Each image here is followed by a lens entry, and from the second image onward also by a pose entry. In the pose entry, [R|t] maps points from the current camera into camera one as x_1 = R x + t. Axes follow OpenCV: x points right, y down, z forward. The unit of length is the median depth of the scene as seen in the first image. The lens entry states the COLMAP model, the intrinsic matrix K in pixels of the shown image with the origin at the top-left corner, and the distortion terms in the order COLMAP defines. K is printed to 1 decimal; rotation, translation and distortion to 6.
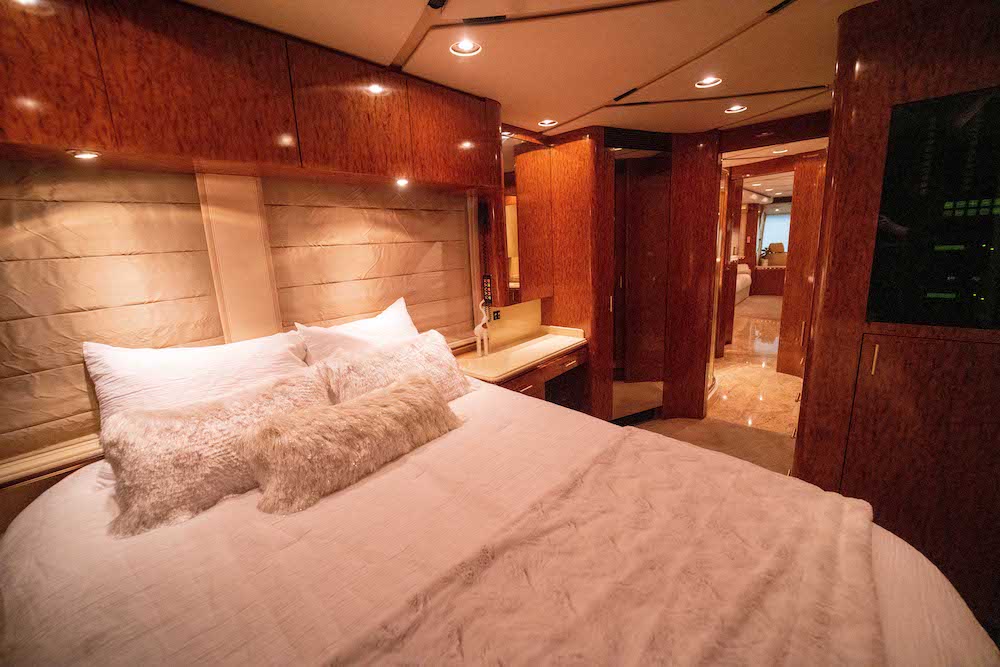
lens RADIAL K [[403.9, 0, 505.3], [0, 403.9, 326.3], [0, 0, 1]] dist [-0.022071, 0.000616]
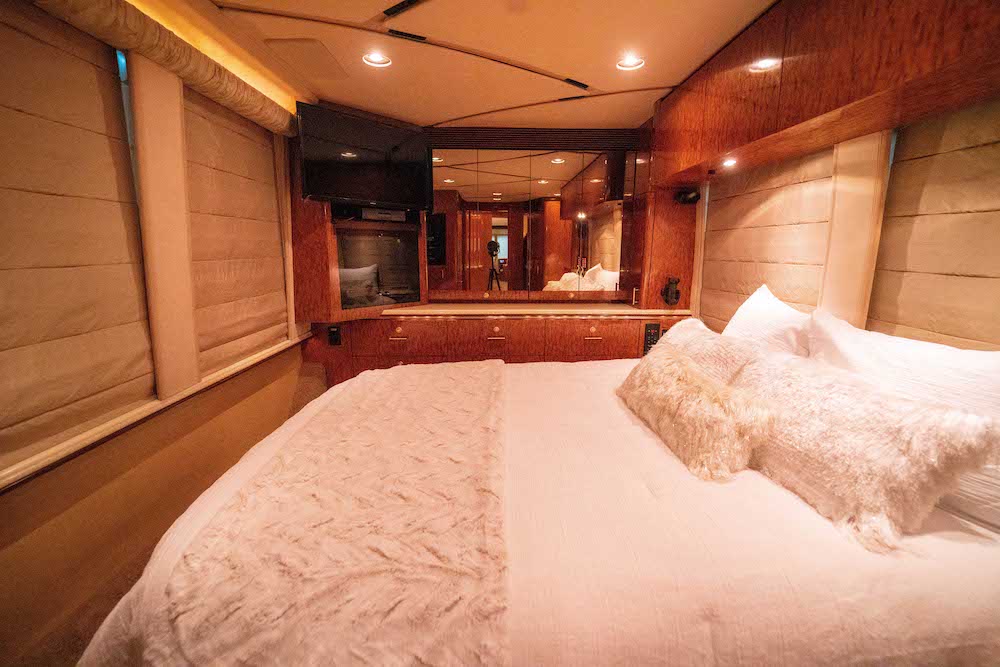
lens RADIAL K [[403.9, 0, 501.1], [0, 403.9, 334.7], [0, 0, 1]] dist [-0.022071, 0.000616]
pose [[-0.741356, 0.189332, -0.643852, 0.578580], [-0.101022, 0.916965, 0.385965, -0.229730], [0.663465, 0.351181, -0.660671, 1.207933]]
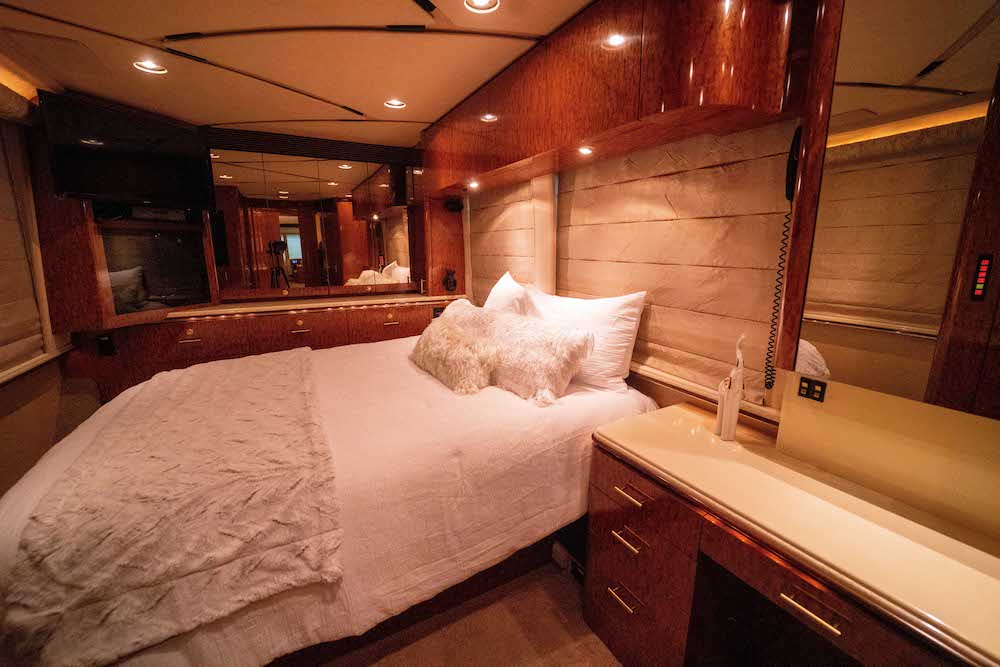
lens RADIAL K [[403.9, 0, 500.4], [0, 403.9, 334.3], [0, 0, 1]] dist [-0.022071, 0.000616]
pose [[-0.356058, 0.247799, -0.901010, 0.826501], [-0.171598, 0.930465, 0.323711, -0.290305], [0.918574, 0.269871, -0.288777, 1.440801]]
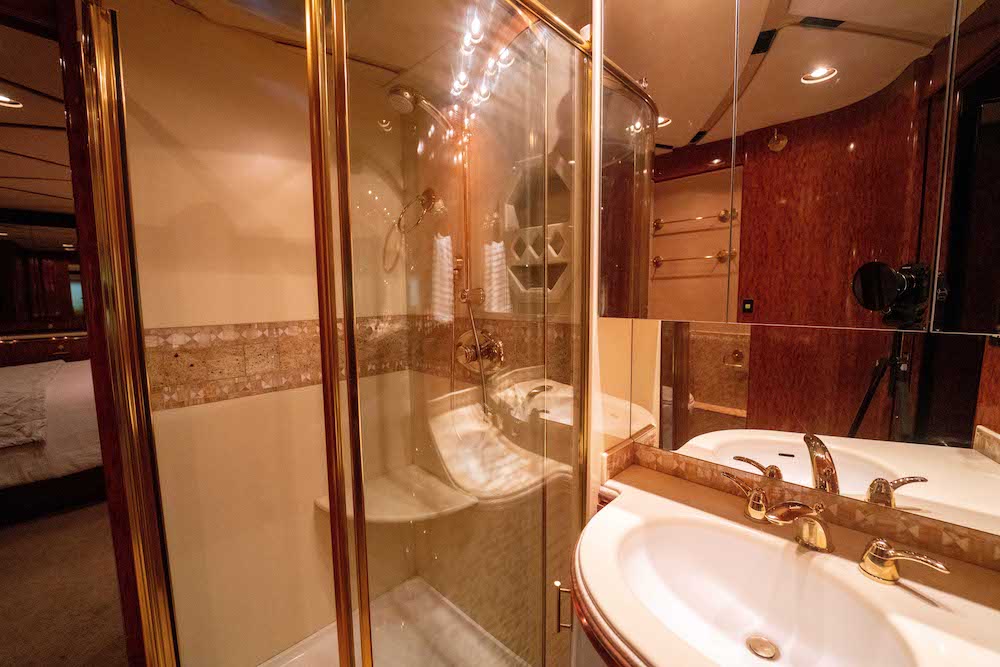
lens RADIAL K [[403.9, 0, 502.5], [0, 403.9, 336.0], [0, 0, 1]] dist [-0.022071, 0.000616]
pose [[-0.056752, 0.158572, -0.985715, 1.711209], [-0.194820, 0.966568, 0.166708, -0.589818], [0.979196, 0.201498, -0.023961, 2.770980]]
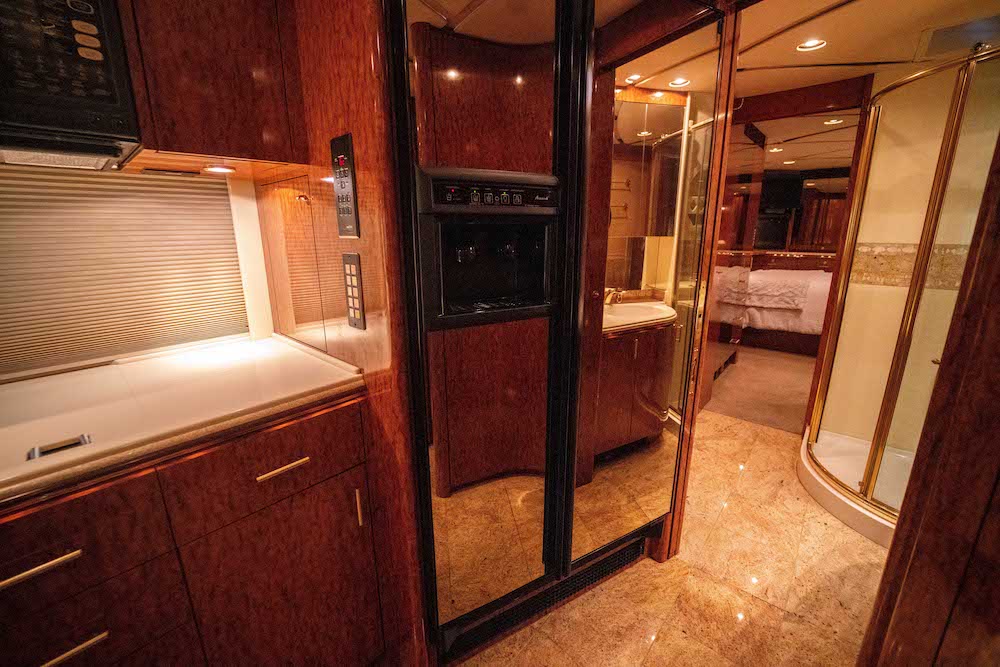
lens RADIAL K [[403.9, 0, 503.7], [0, 403.9, 332.4], [0, 0, 1]] dist [-0.022071, 0.000616]
pose [[-0.998273, 0.054362, 0.022247, 2.376746], [0.058607, 0.896506, 0.439138, -0.788231], [0.003928, 0.439684, -0.898144, 3.600011]]
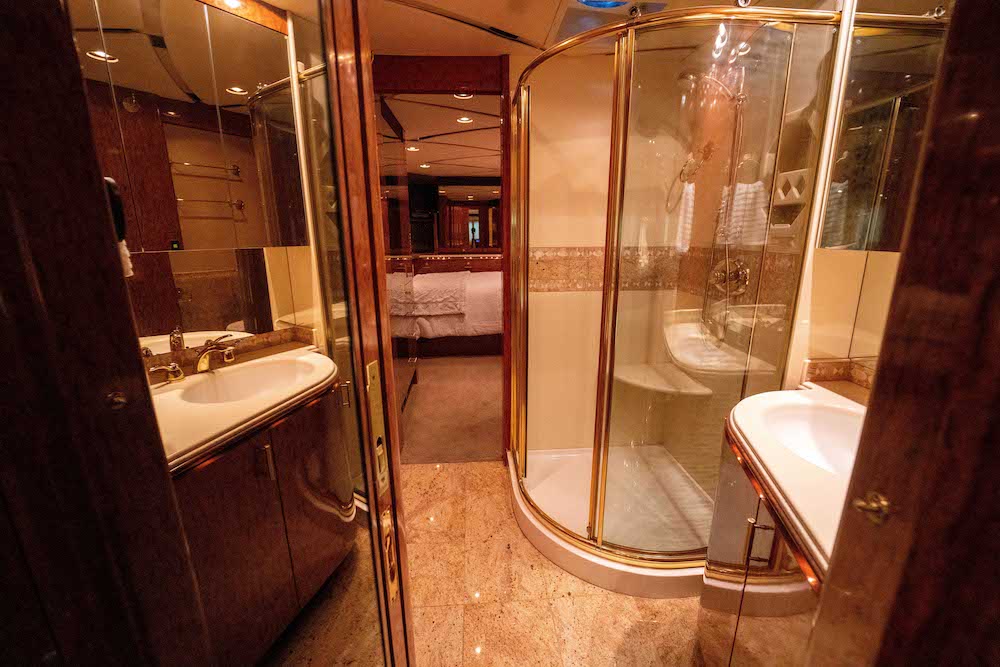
lens RADIAL K [[403.9, 0, 504.0], [0, 403.9, 331.3], [0, 0, 1]] dist [-0.022071, 0.000616]
pose [[-0.706067, 0.222024, -0.672440, 2.083853], [-0.104175, 0.906682, 0.408749, -0.652728], [0.700441, 0.358656, -0.617049, 3.021852]]
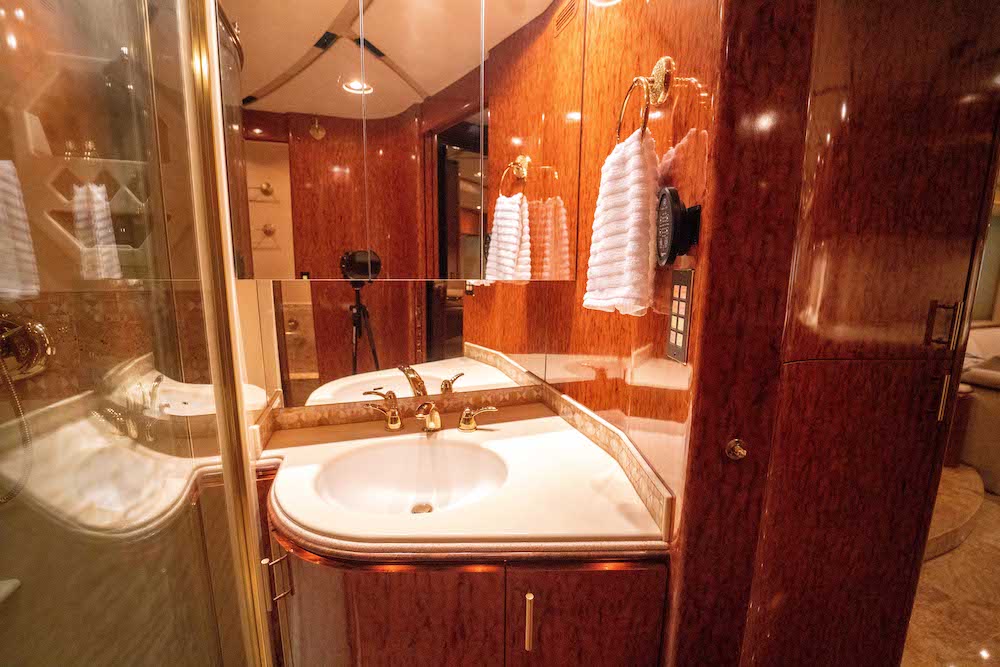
lens RADIAL K [[388.0, 0, 472.4], [0, 388.0, 340.4], [0, 0, 1]] dist [-0.001693, -0.000007]
pose [[0.822670, 0.162970, -0.544661, 1.680674], [-0.162652, 0.985457, 0.049190, -0.547175], [0.544756, 0.048123, 0.837213, 2.609979]]
